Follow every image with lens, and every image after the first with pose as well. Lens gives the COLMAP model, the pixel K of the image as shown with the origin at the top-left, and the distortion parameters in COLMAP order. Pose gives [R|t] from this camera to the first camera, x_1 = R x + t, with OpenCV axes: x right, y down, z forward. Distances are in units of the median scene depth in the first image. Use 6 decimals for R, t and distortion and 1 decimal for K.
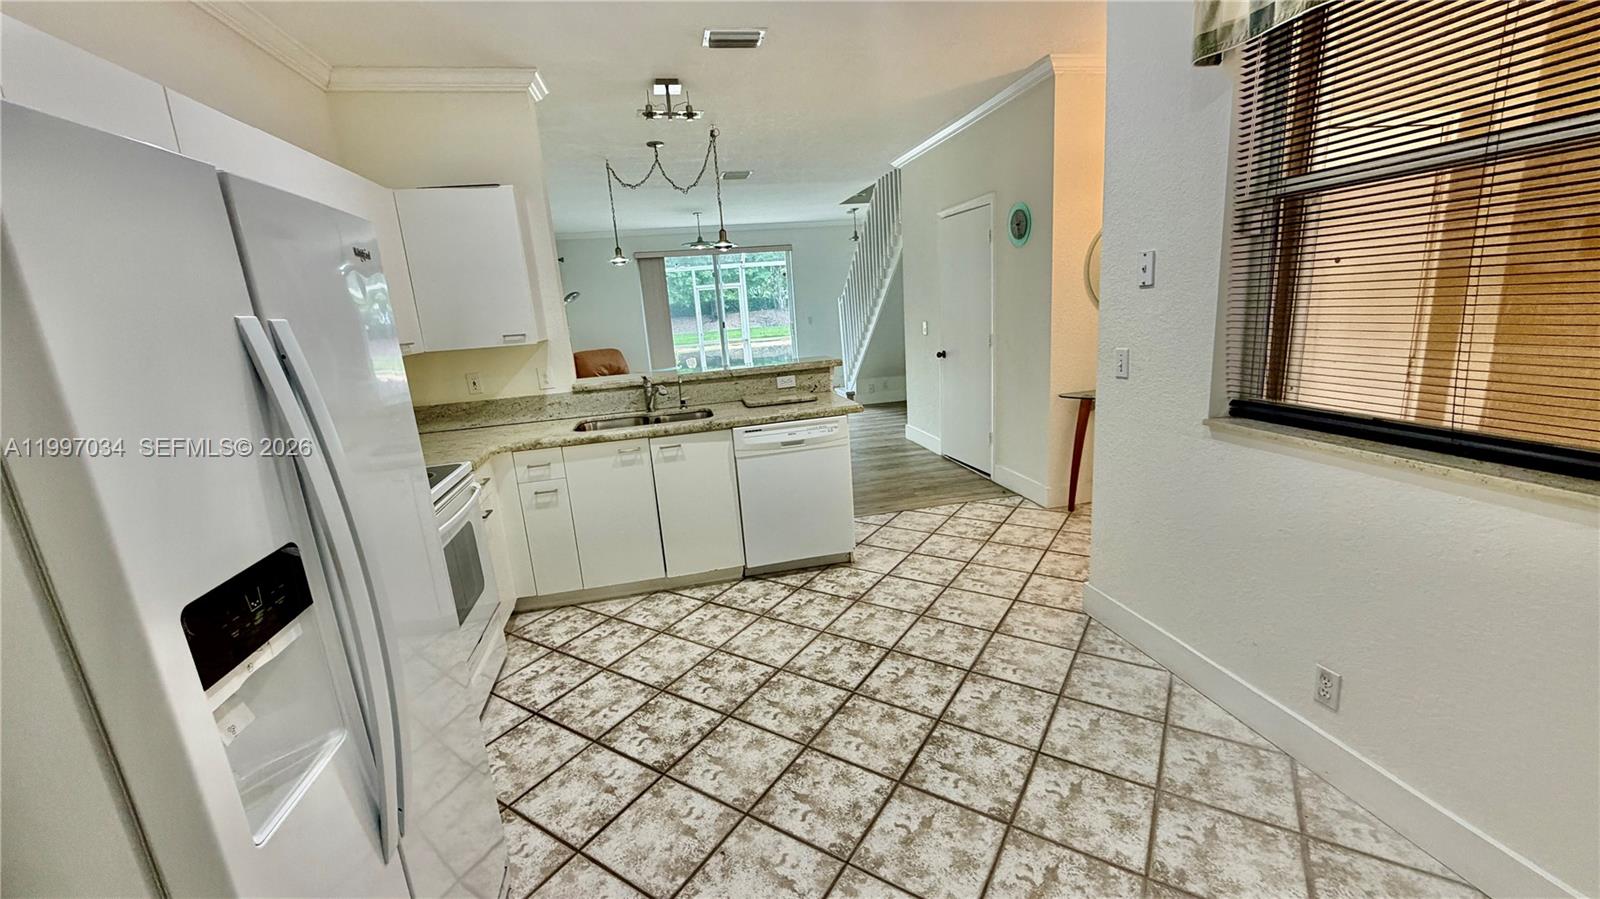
lens RADIAL K [[641.5, 0, 797.6], [0, 641.5, 448.3], [0, 0, 1]] dist [-0.000874, 0.000301]
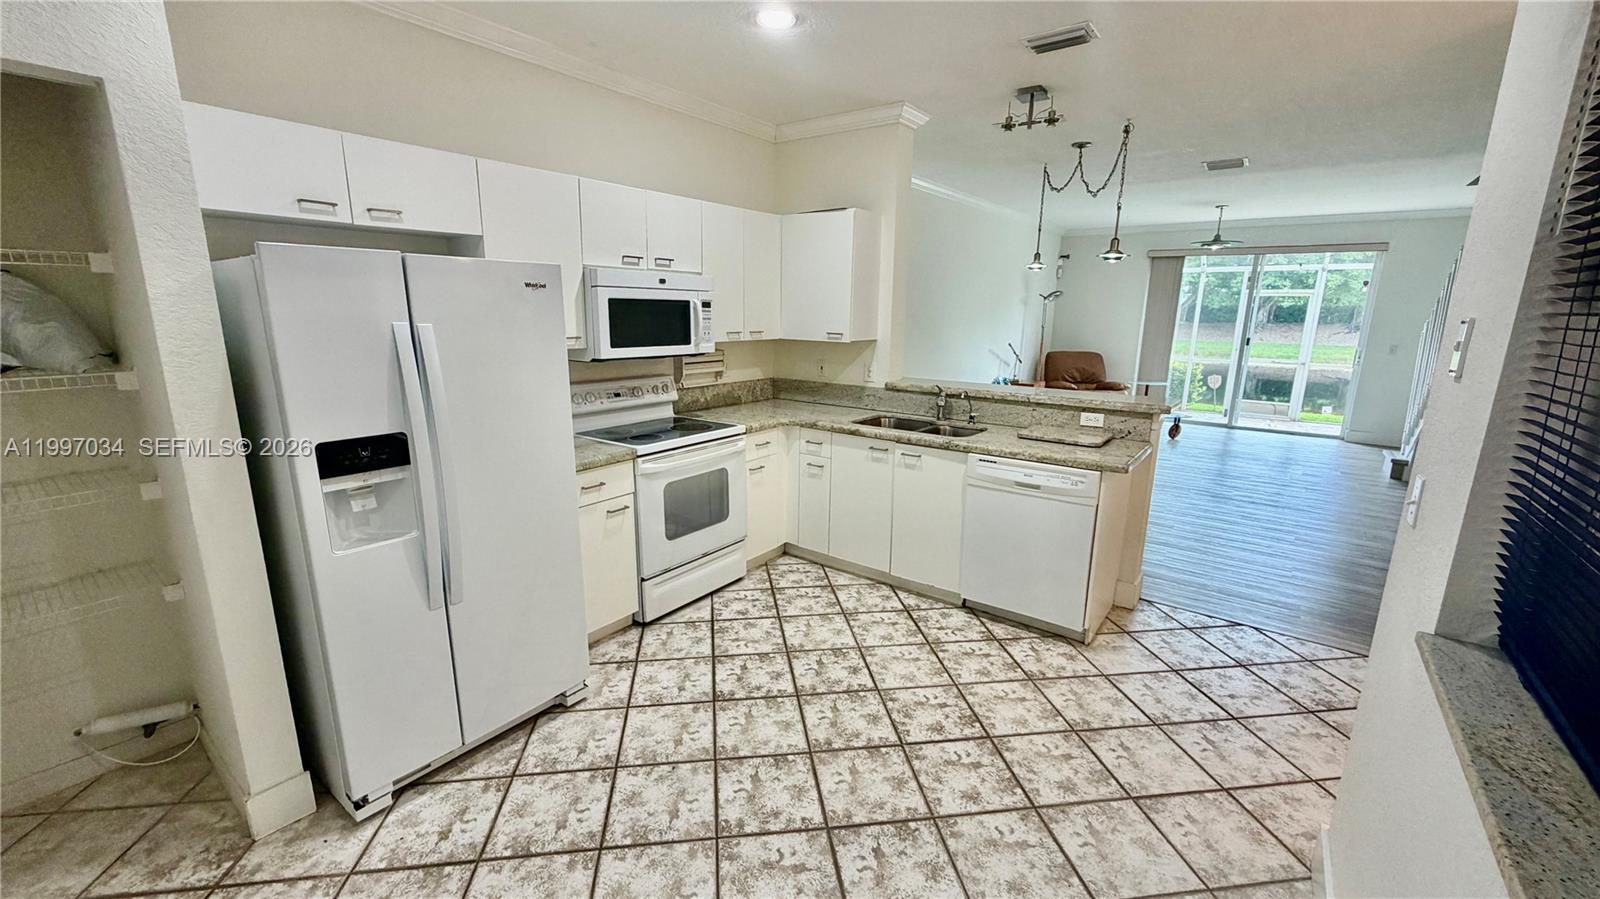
lens RADIAL K [[641.5, 0, 793.5], [0, 641.5, 449.6], [0, 0, 1]] dist [-0.000874, 0.000301]
pose [[0.647397, 0.242556, -0.722526, 0.449159], [-0.226783, 0.966373, 0.121215, -0.098606], [0.727631, 0.085382, 0.680635, 0.152350]]
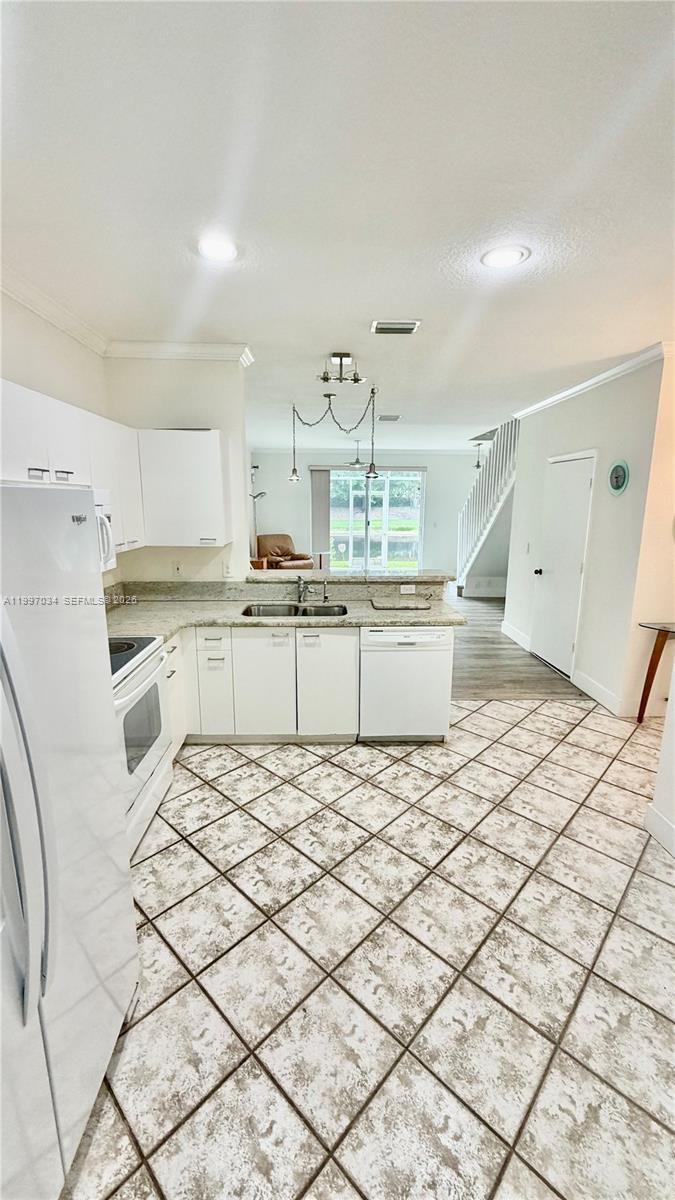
lens RADIAL K [[481.1, 0, 339.6], [0, 481.1, 595.1], [0, 0, 1]] dist [-0.000874, 0.000301]
pose [[0.981045, 0.110289, -0.159333, 0.003610], [-0.114180, 0.993340, -0.015448, -0.078862], [0.156568, 0.033348, 0.987104, 0.052205]]
